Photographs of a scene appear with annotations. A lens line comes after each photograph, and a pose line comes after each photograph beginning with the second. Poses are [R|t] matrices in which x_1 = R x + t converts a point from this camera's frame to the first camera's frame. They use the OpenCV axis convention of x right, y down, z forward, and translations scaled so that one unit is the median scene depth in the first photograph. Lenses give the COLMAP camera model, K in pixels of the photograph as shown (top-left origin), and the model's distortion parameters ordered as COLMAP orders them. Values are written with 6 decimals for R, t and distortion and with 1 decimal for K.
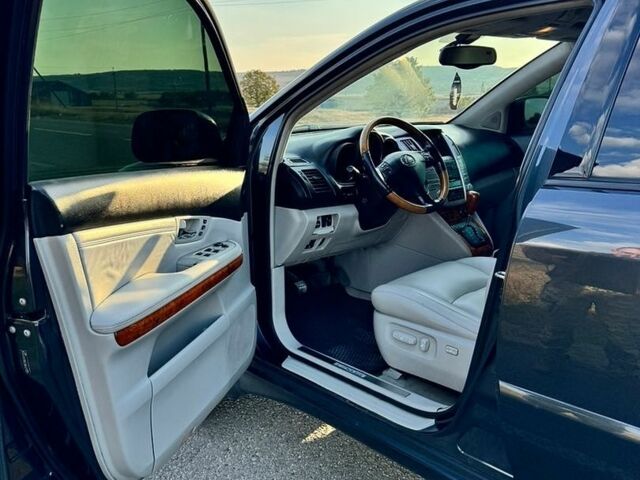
lens RADIAL K [[603.8, 0, 320.0], [0, 603.8, 240.0], [0, 0, 1]] dist [0.181370, -0.368776]
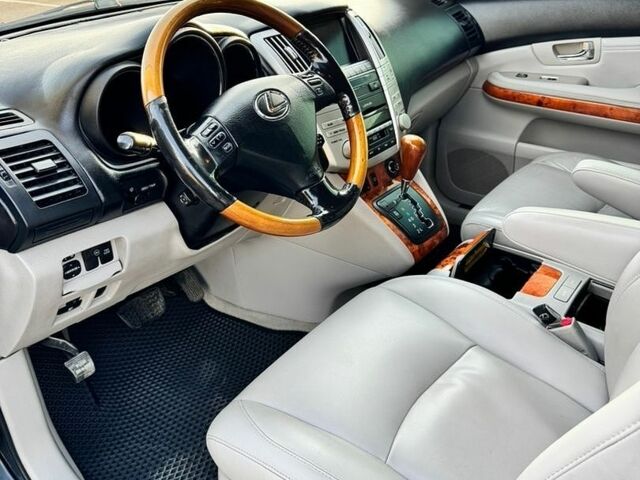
lens RADIAL K [[603.8, 0, 320.0], [0, 603.8, 240.0], [0, 0, 1]] dist [0.181370, -0.368776]
pose [[0.988177, -0.090929, 0.123446, 0.111886], [0.059935, 0.970183, 0.234847, -0.131711], [-0.141120, -0.224671, 0.964162, 0.543129]]
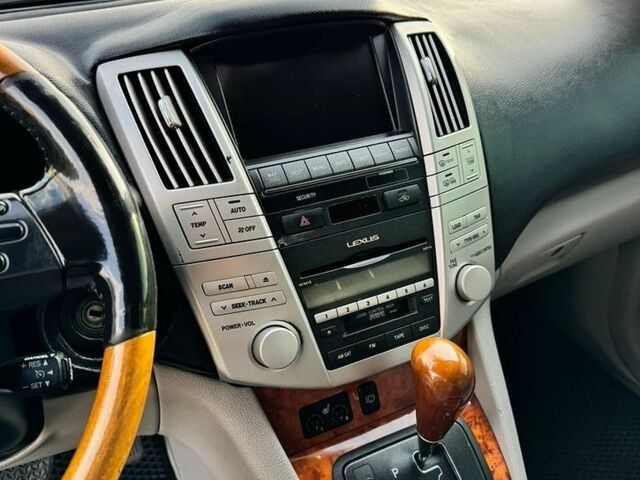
lens RADIAL K [[618.9, 0, 319.6], [0, 618.9, 248.4], [0, 0, 1]] dist [0.152565, 0.000584]
pose [[0.948699, 0.100123, -0.299909, 0.294135], [-0.030275, 0.972945, 0.229045, -0.171448], [0.314728, -0.208215, 0.926063, 0.874439]]
